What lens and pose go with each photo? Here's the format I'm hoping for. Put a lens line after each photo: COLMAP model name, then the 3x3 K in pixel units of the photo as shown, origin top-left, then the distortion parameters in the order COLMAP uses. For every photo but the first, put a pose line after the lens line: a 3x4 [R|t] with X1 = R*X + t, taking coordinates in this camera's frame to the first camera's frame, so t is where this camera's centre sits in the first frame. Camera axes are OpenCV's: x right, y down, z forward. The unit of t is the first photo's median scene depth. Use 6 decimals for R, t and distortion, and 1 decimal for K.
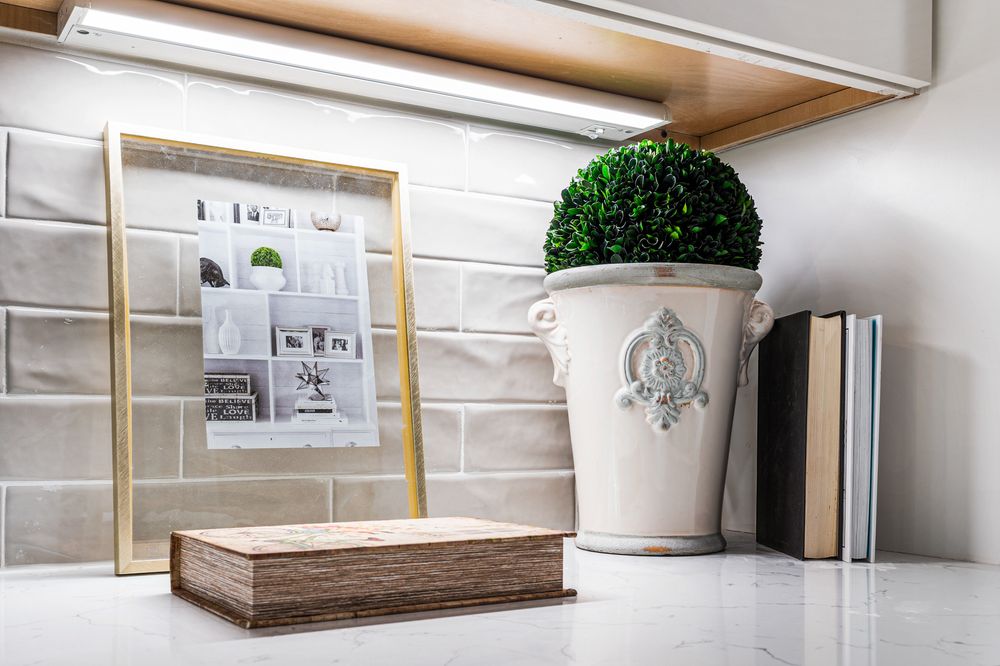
lens RADIAL K [[1073.6, 0, 494.5], [0, 1073.6, 414.9], [0, 0, 1]] dist [0.004919, 0.000000]
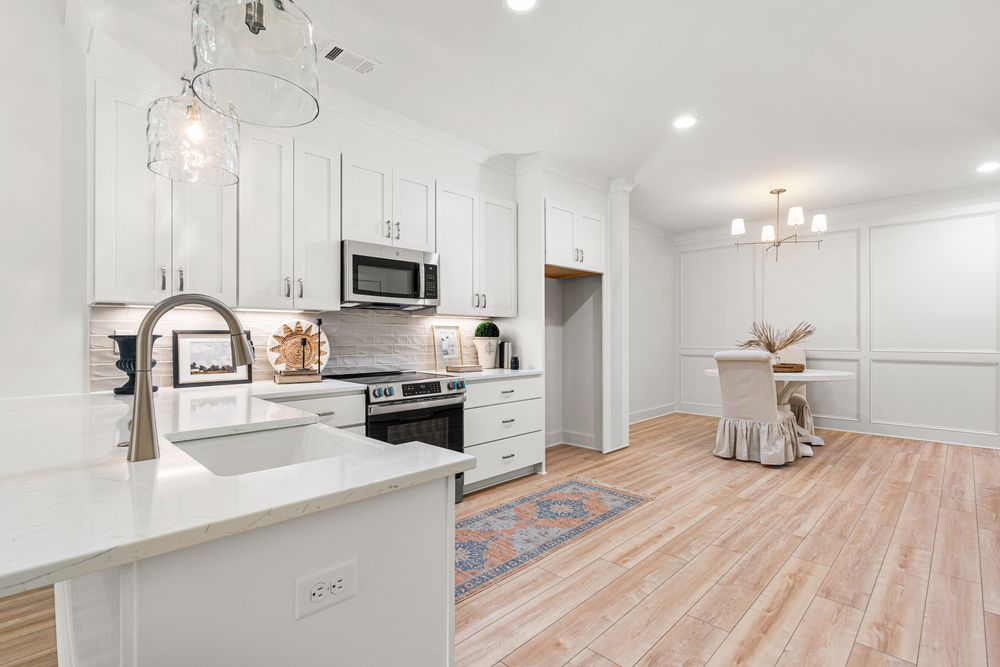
lens RADIAL K [[461.9, 0, 499.1], [0, 461.9, 334.6], [0, 0, 1]] dist [-0.005253, 0.001370]
pose [[0.972393, -0.008186, 0.233204, -0.680605], [0.008049, 0.999966, 0.001541, -0.165835], [-0.233209, 0.000378, 0.972427, -2.862684]]
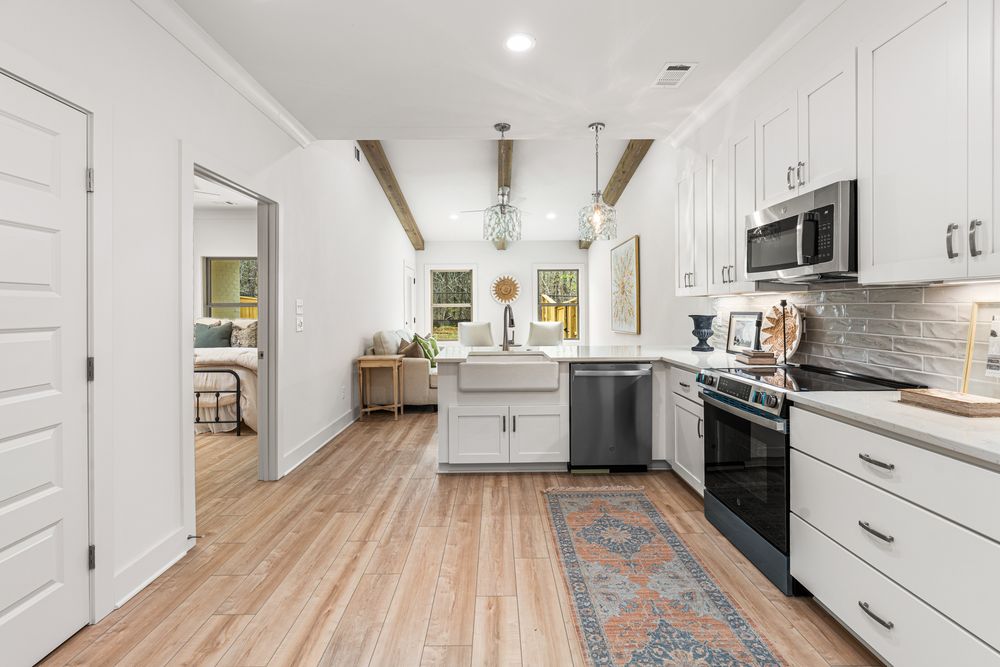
lens RADIAL K [[449.2, 0, 505.9], [0, 449.2, 307.8], [0, 0, 1]] dist [-0.014819, 0.004930]
pose [[-0.496694, -0.005849, -0.867906, 2.011970], [0.003796, 0.999953, -0.008911, -0.208112], [0.867917, -0.007721, -0.496649, 0.208221]]
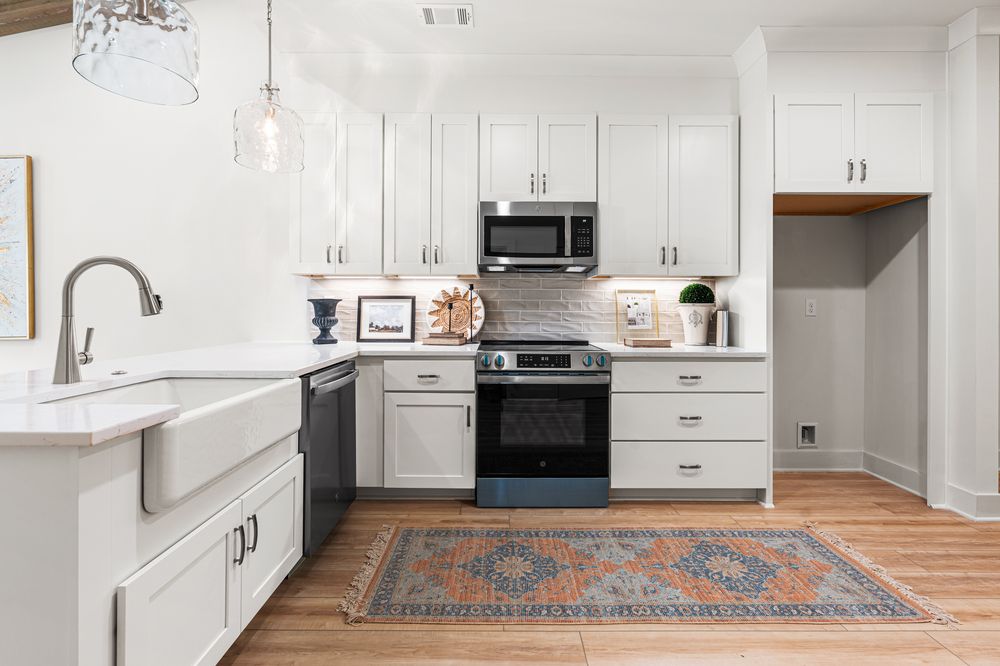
lens RADIAL K [[449.2, 0, 497.9], [0, 449.2, 308.2], [0, 0, 1]] dist [-0.014819, 0.004930]
pose [[0.854996, -0.004945, -0.518612, 0.571838], [0.003024, 0.999985, -0.004549, -0.099258], [0.518626, 0.002321, 0.854998, -2.121833]]
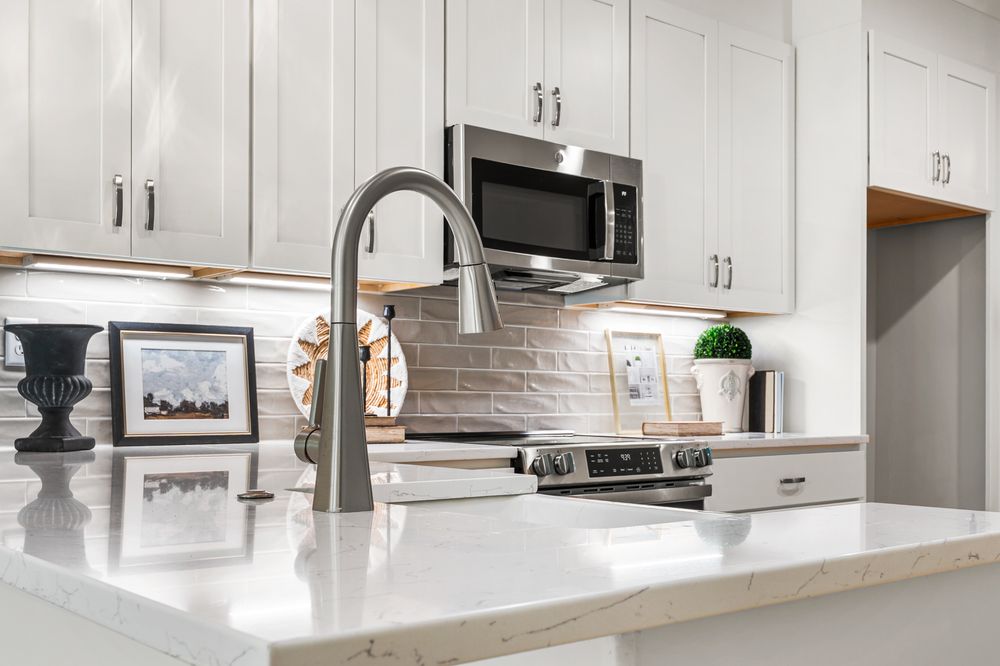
lens RADIAL K [[1073.6, 0, 502.4], [0, 1073.6, 400.3], [0, 0, 1]] dist [0.004919, 0.000000]
pose [[0.990654, -0.005414, 0.136289, -1.218350], [0.004814, 0.999977, 0.004736, -0.010233], [-0.136312, -0.004036, 0.990658, -2.813885]]
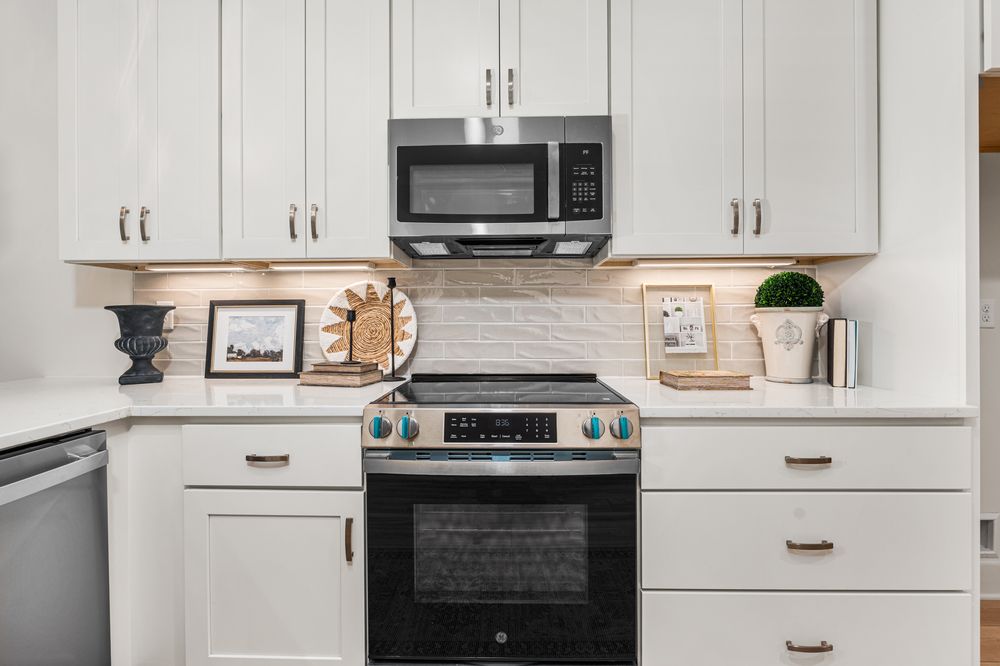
lens RADIAL K [[449.2, 0, 497.1], [0, 449.2, 322.5], [0, 0, 1]] dist [-0.014819, 0.004930]
pose [[0.839168, -0.009248, -0.543794, 0.154137], [0.012009, 0.999927, 0.001527, -0.099811], [0.543740, -0.007811, 0.839218, -0.900051]]
